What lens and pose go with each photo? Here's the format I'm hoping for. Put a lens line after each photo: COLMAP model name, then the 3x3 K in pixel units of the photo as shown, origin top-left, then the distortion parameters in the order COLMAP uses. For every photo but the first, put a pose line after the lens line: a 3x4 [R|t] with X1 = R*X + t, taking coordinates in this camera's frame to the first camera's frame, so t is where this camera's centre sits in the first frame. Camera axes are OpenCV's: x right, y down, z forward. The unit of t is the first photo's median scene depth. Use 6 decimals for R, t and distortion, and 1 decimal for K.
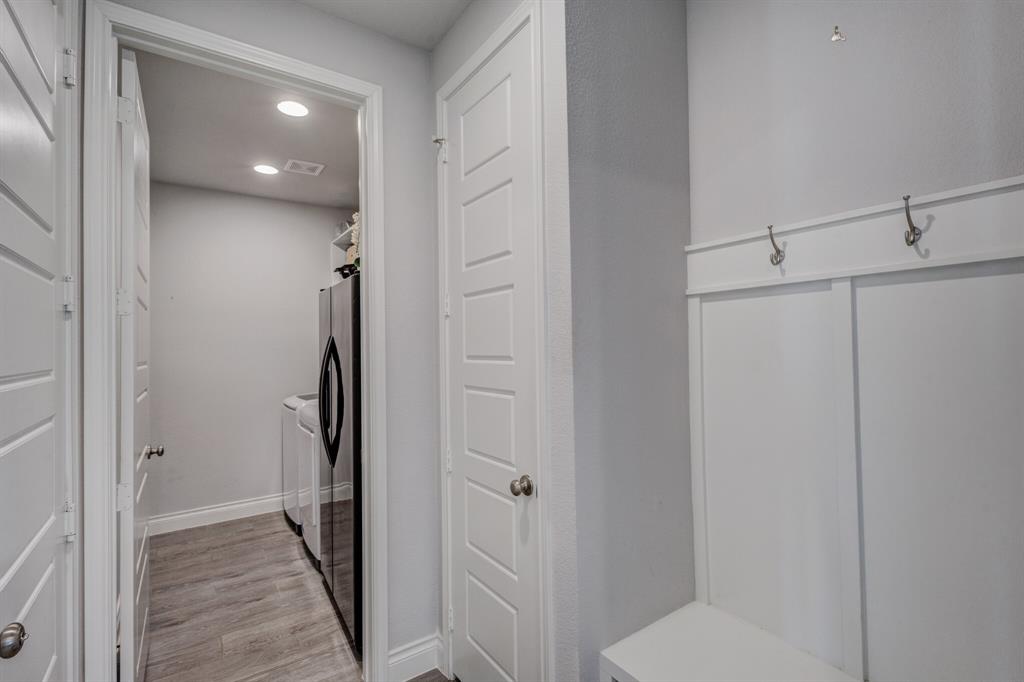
lens RADIAL K [[473.1, 0, 516.5], [0, 473.1, 344.0], [0, 0, 1]] dist [0.007465, -0.002620]
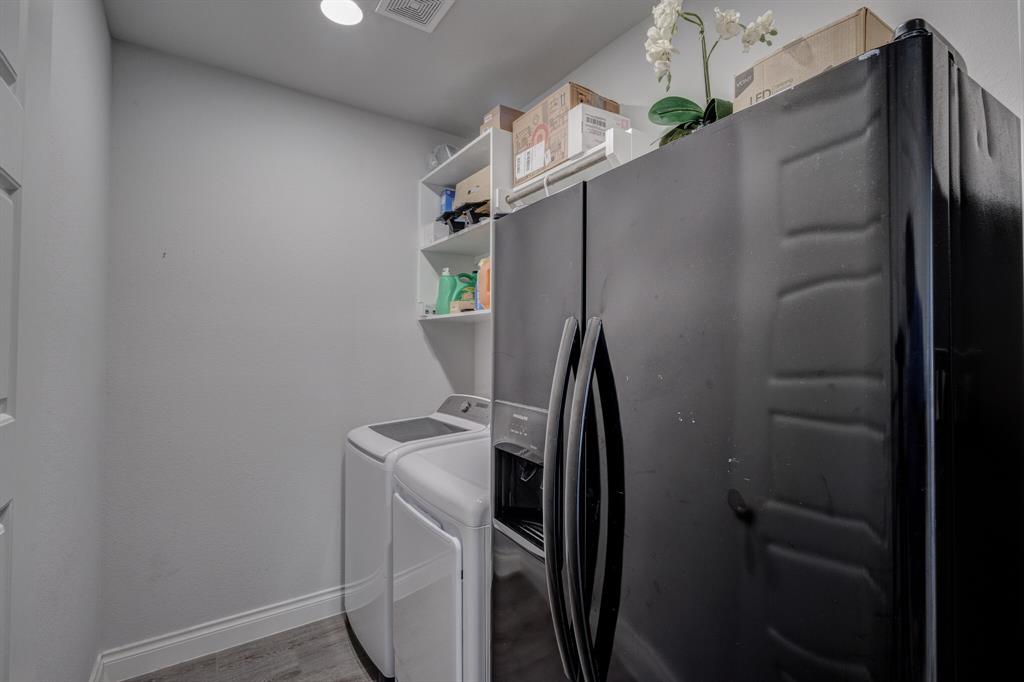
lens RADIAL K [[473.1, 0, 510.2], [0, 473.1, 340.4], [0, 0, 1]] dist [0.007465, -0.002620]
pose [[0.999776, 0.020389, -0.005739, -0.285450], [-0.020413, 0.999783, -0.004230, -0.000991], [0.005651, 0.004346, 0.999975, 0.402717]]
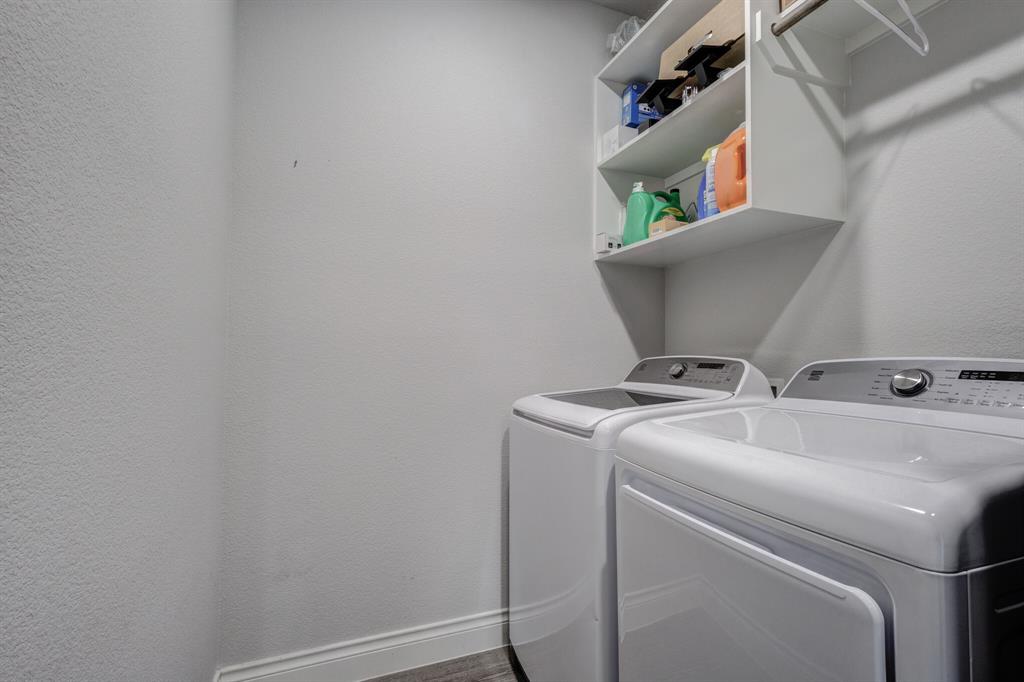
lens RADIAL K [[473.1, 0, 510.9], [0, 473.1, 340.3], [0, 0, 1]] dist [0.007465, -0.002620]
pose [[0.974552, 0.017081, -0.223509, -0.398402], [-0.020299, 0.999721, -0.012112, 0.066287], [0.223240, 0.016341, 0.974627, 0.572060]]
